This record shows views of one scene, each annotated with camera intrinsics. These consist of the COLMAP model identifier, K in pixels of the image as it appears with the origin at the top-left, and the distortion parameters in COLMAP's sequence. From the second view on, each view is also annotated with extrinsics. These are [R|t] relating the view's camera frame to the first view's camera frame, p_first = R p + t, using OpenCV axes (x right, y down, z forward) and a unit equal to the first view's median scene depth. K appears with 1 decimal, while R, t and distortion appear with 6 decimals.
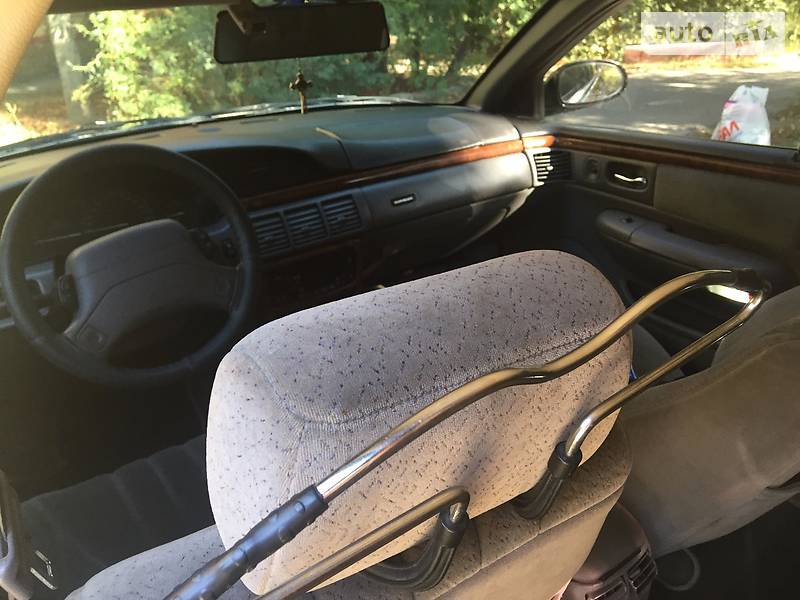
lens RADIAL K [[680.0, 0, 398.6], [0, 680.0, 302.1], [0, 0, 1]] dist [0.017168, -0.017417]
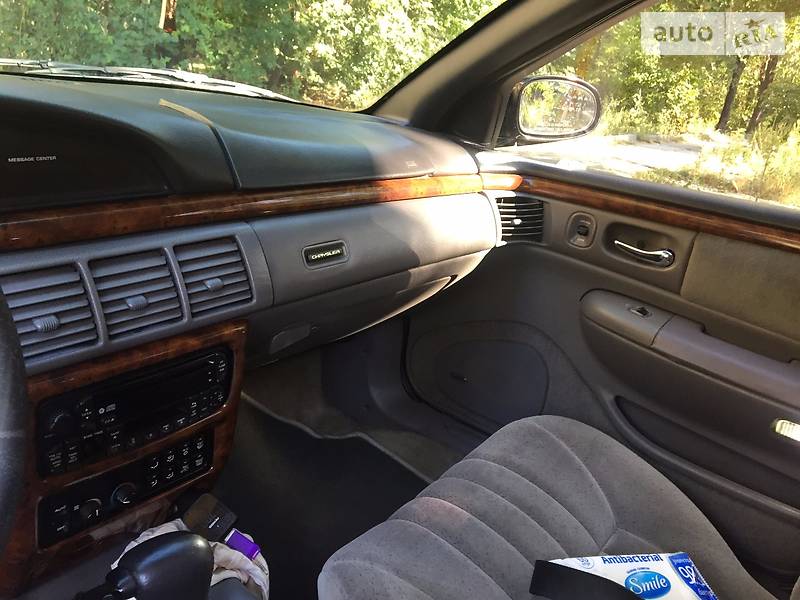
lens RADIAL K [[680.0, 0, 397.8], [0, 680.0, 301.9], [0, 0, 1]] dist [0.017168, -0.017417]
pose [[0.947804, 0.067519, 0.311621, -0.093932], [-0.047862, 0.996376, -0.070312, -0.069557], [-0.315240, 0.051728, 0.947601, 0.429381]]
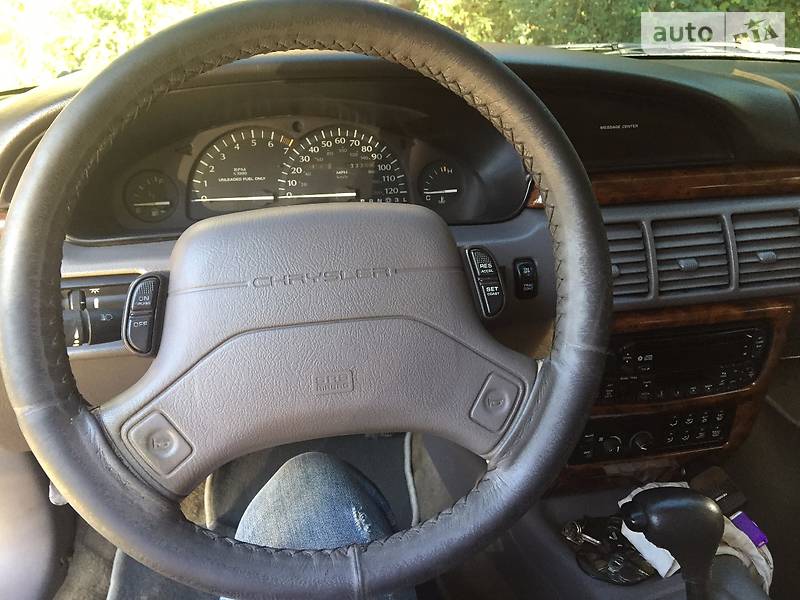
lens RADIAL K [[680.0, 0, 397.6], [0, 680.0, 299.4], [0, 0, 1]] dist [0.017168, -0.017417]
pose [[0.907811, 0.220160, -0.356942, -0.120263], [-0.217755, 0.974849, 0.047465, -0.051461], [0.358415, 0.034636, 0.932920, 0.403949]]
